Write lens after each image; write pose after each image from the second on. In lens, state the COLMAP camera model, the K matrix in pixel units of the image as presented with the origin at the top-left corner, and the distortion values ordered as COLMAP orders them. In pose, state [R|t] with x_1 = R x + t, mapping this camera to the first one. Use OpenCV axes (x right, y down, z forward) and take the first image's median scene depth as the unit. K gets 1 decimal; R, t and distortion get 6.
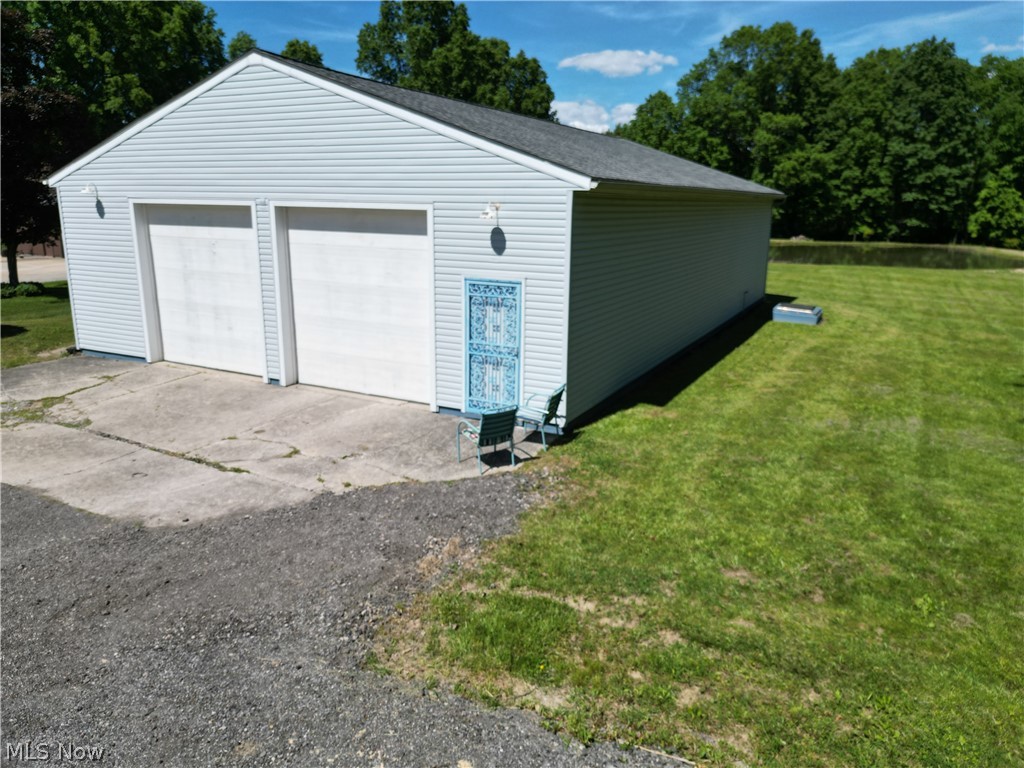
lens RADIAL K [[724.5, 0, 508.2], [0, 724.5, 378.0], [0, 0, 1]] dist [0.057275, -0.057731]
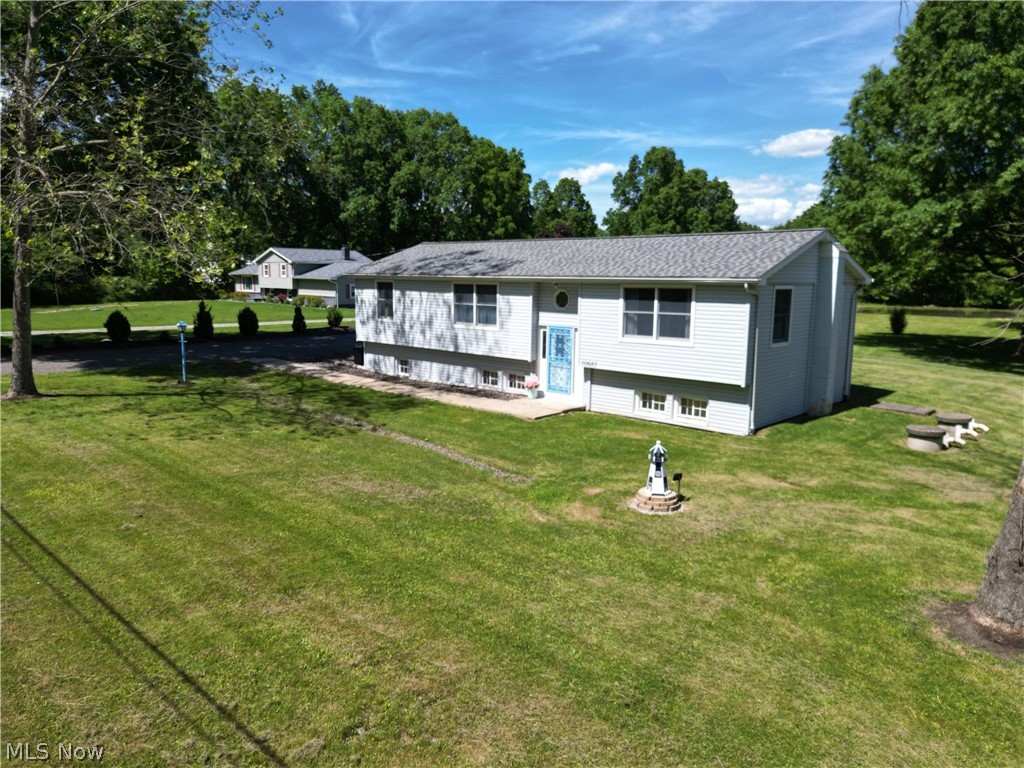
lens RADIAL K [[720.8, 0, 512.0], [0, 720.8, 384.0], [0, 0, 1]] dist [0.065204, -0.056303]
pose [[0.973777, 0.038037, -0.224304, -0.035182], [-0.057825, 0.994927, -0.082317, 0.101076], [0.220035, 0.093129, 0.971036, -0.445205]]
